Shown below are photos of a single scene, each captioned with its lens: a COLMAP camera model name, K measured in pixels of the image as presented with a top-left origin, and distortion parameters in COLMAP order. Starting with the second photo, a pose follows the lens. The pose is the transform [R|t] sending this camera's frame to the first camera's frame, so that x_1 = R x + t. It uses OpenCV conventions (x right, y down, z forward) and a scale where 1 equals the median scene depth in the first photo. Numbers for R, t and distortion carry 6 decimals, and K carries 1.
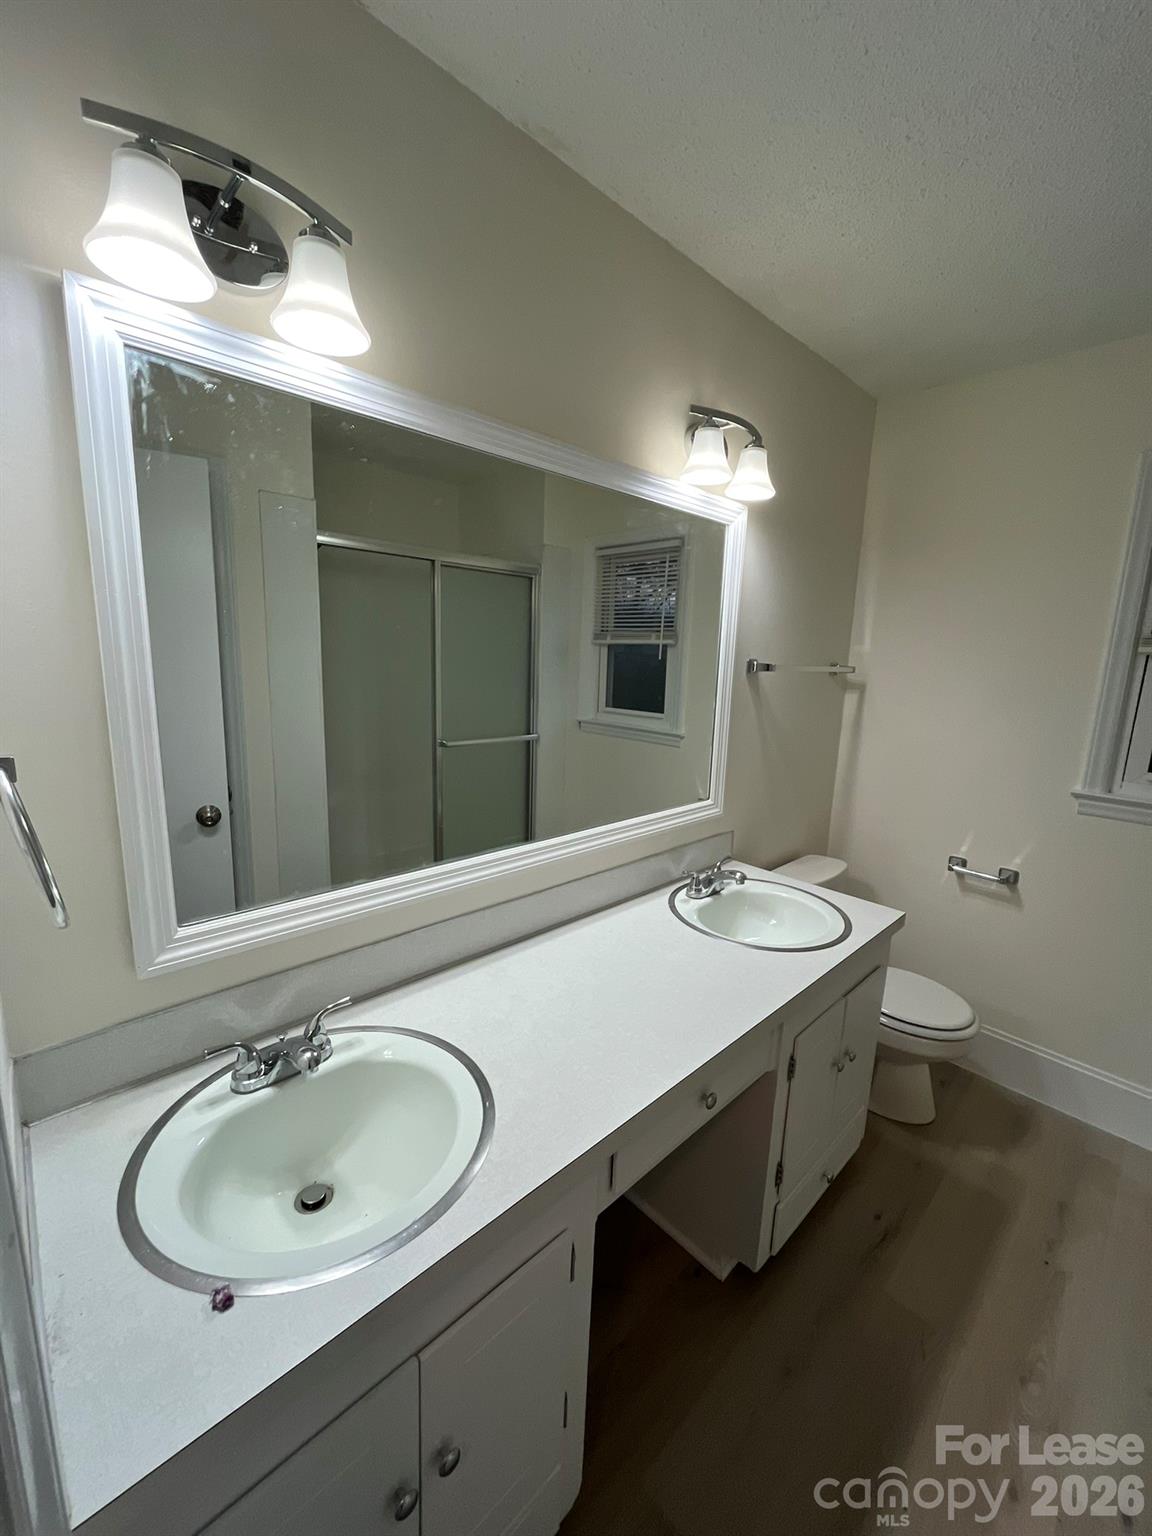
lens RADIAL K [[611.1, 0, 585.5], [0, 611.1, 767.2], [0, 0, 1]] dist [-0.002573, -0.000054]
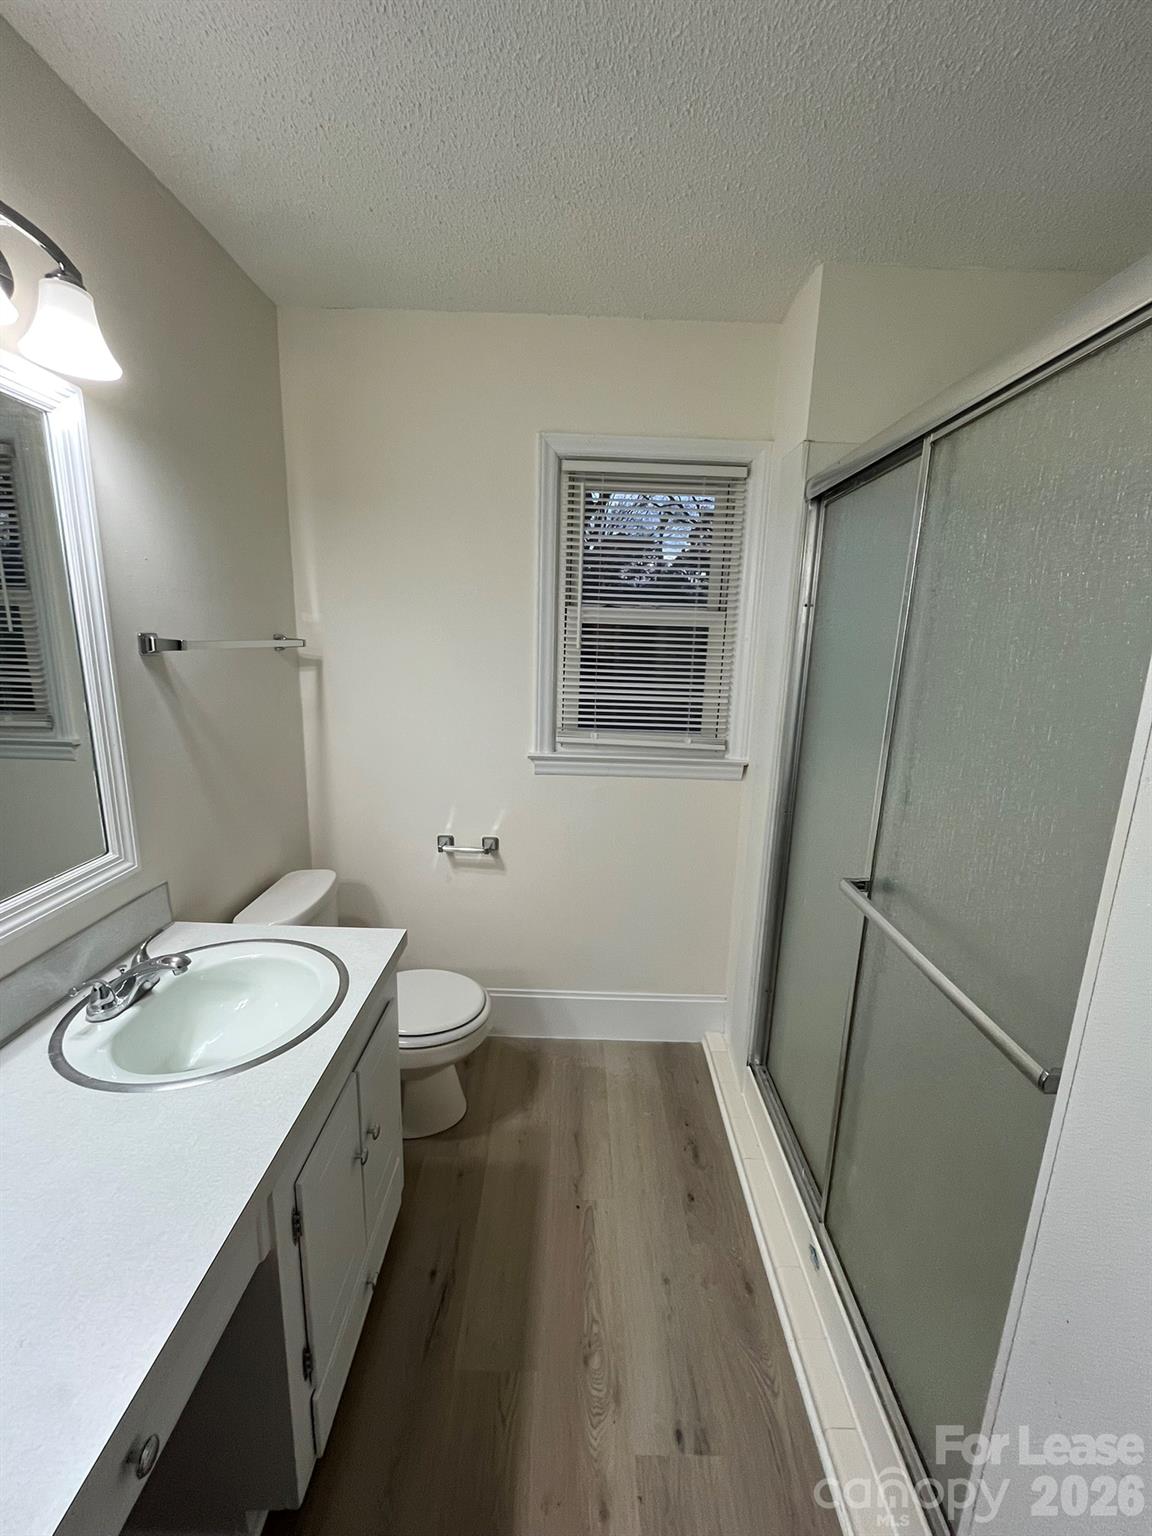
lens RADIAL K [[617.3, 0, 576.0], [0, 617.3, 768.0], [0, 0, 1]] dist [-0.001014, -0.000049]
pose [[0.699495, -0.163778, 0.695618, 0.108000], [0.127096, 0.986378, 0.104430, -0.040898], [-0.703245, 0.015362, 0.710782, 0.183991]]
